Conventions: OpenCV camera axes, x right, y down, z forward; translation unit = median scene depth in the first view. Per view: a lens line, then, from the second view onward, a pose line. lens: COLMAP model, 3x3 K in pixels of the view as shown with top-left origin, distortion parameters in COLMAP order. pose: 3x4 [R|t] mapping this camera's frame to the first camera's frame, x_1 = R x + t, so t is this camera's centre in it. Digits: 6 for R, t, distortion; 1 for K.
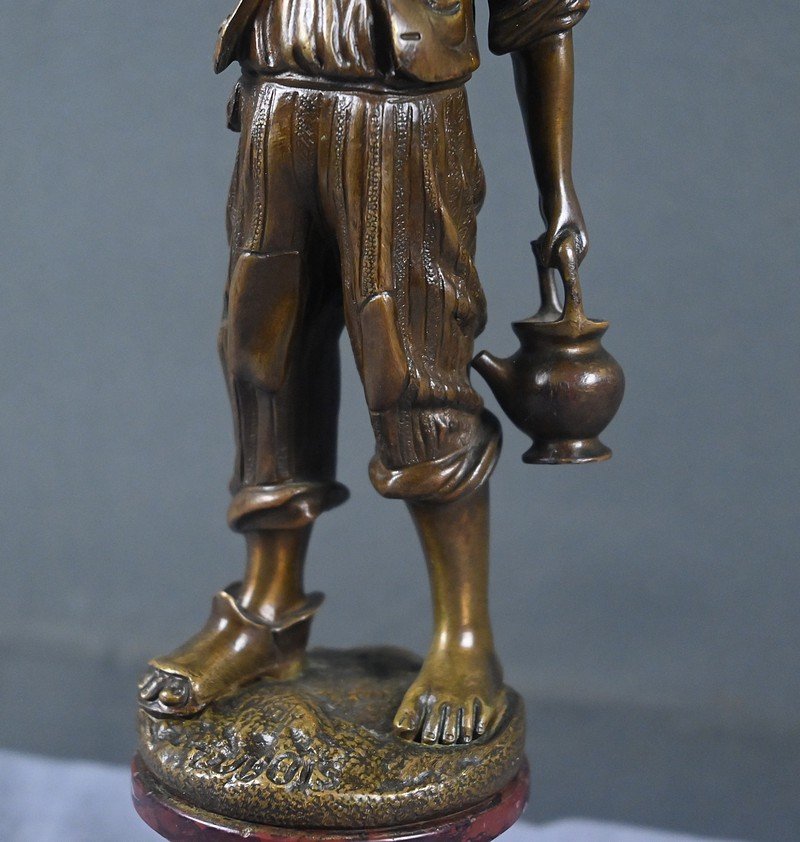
lens RADIAL K [[1765.2, 0, 400.0], [0, 1765.2, 421.0], [0, 0, 1]] dist [-0.031841, -0.145848]
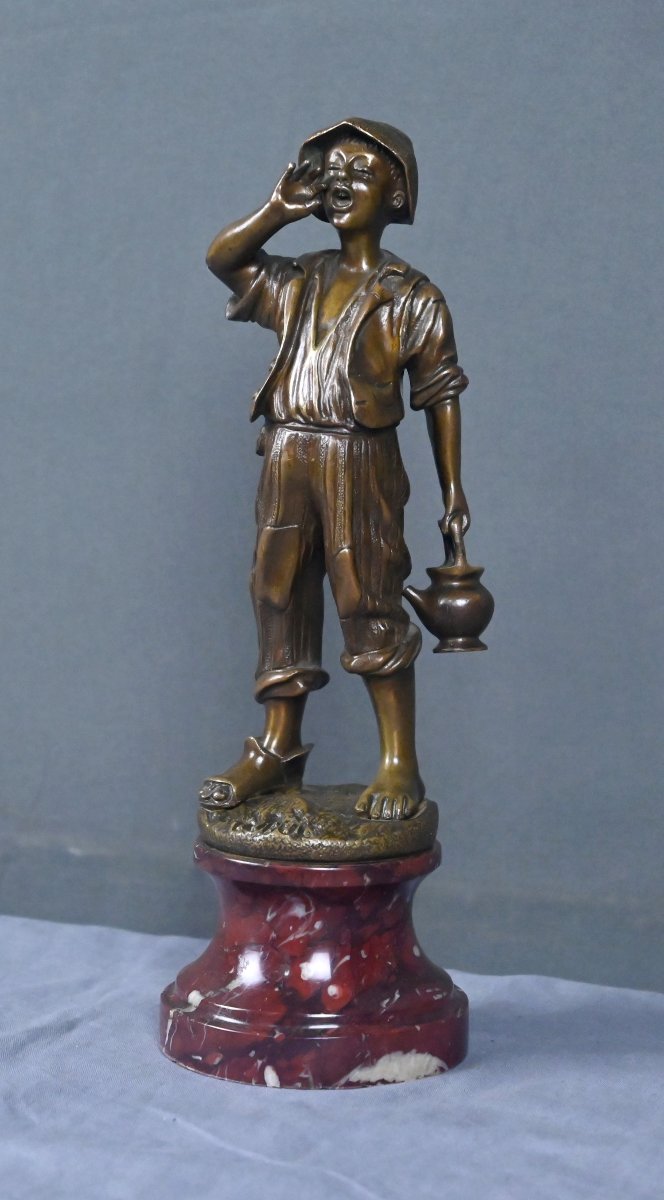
lens RADIAL K [[1815.7, 0, 332.0], [0, 1815.7, 600.0], [0, 0, 1]] dist [0.007071, 0.006643]
pose [[0.999283, -0.000738, -0.037853, 0.041133], [-0.002352, 0.996670, -0.081513, 0.118083], [0.037787, 0.081543, 0.995953, -0.738633]]
